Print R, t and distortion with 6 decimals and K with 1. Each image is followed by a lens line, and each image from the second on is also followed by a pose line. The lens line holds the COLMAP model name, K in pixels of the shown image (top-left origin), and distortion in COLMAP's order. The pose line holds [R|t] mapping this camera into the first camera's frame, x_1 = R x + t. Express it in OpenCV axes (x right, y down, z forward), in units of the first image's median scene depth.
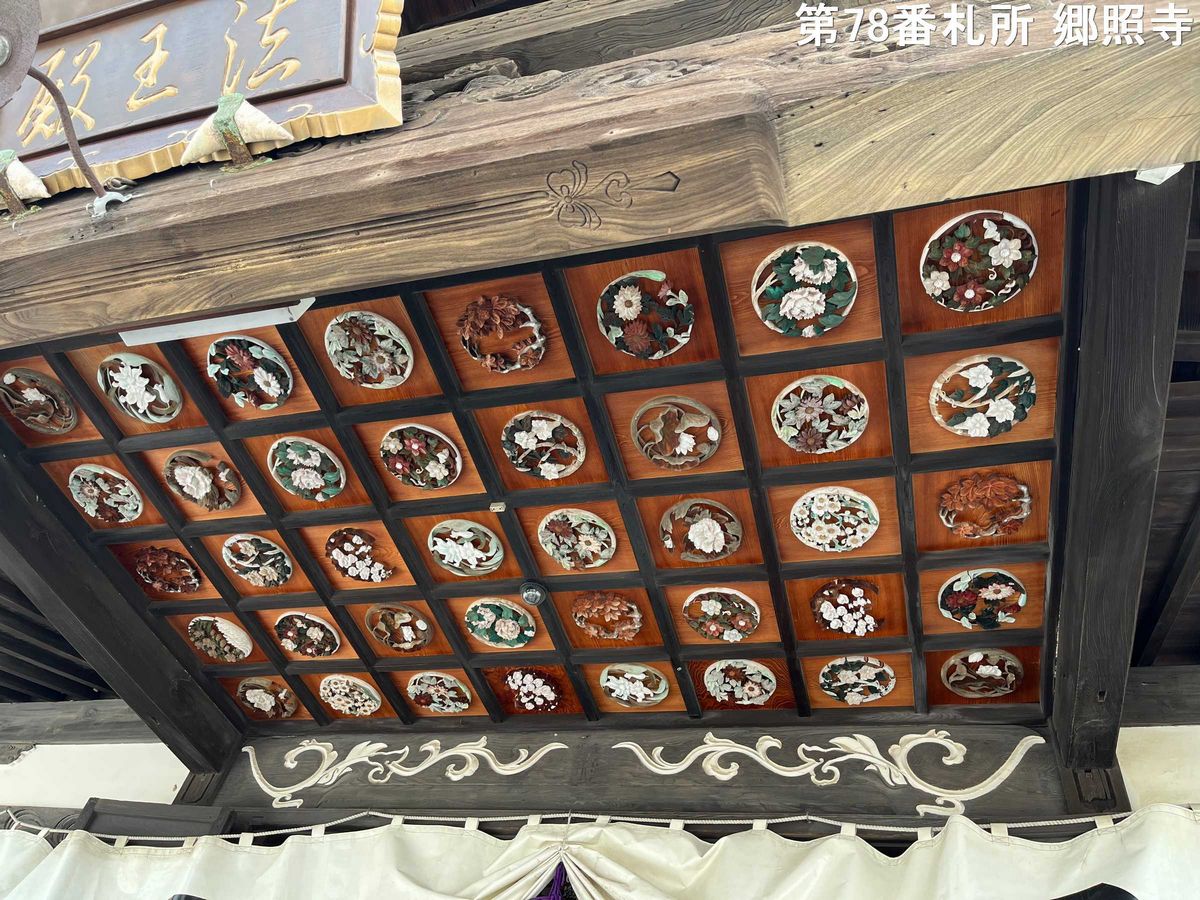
lens RADIAL K [[898.0, 0, 600.0], [0, 898.0, 453.0], [0, 0, 1]] dist [0.046318, -0.057710]
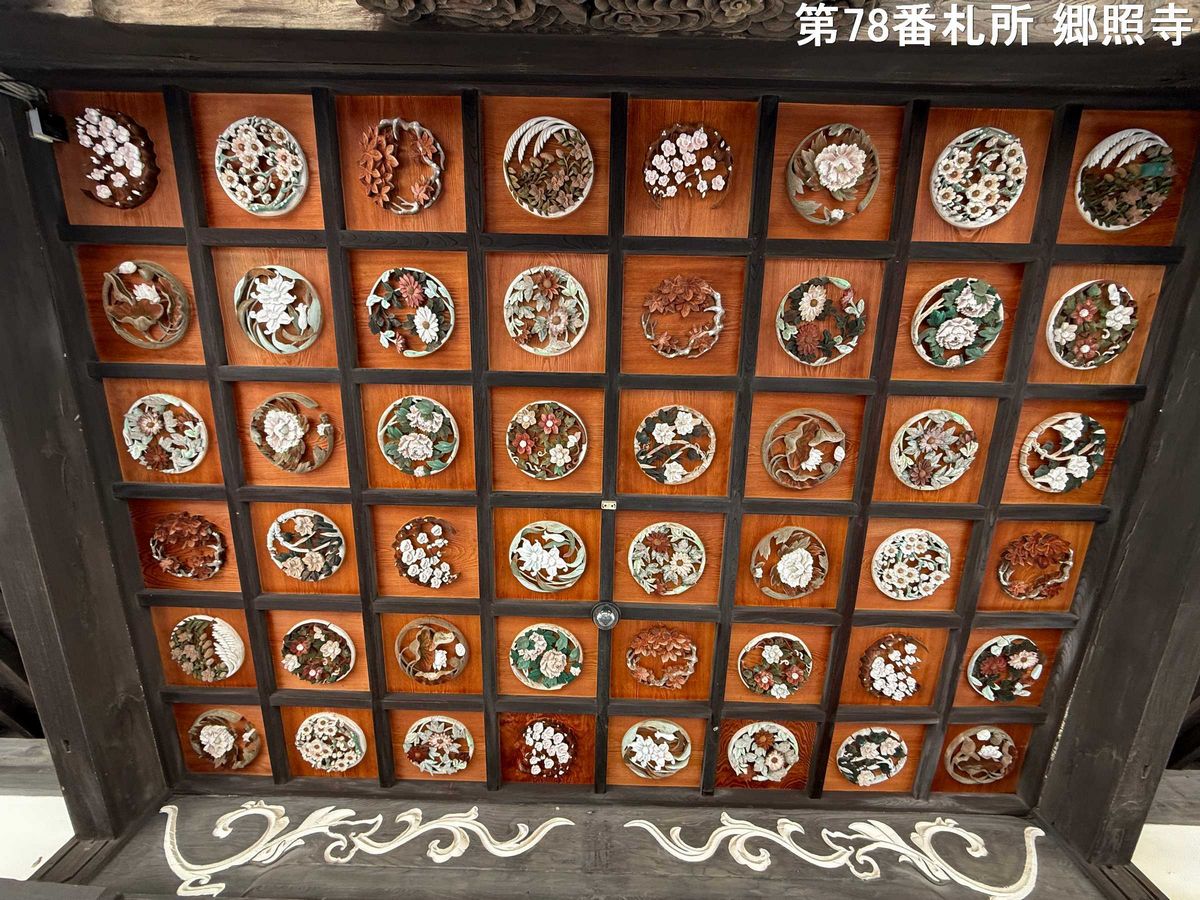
lens RADIAL K [[475.1, 0, 597.4], [0, 475.1, 450.2], [0, 0, 1]] dist [-0.001341, 0.000046]
pose [[0.949645, 0.236235, 0.205833, -0.221708], [-0.125370, 0.888533, -0.441352, 0.214835], [-0.287152, 0.393323, 0.873407, 0.453359]]
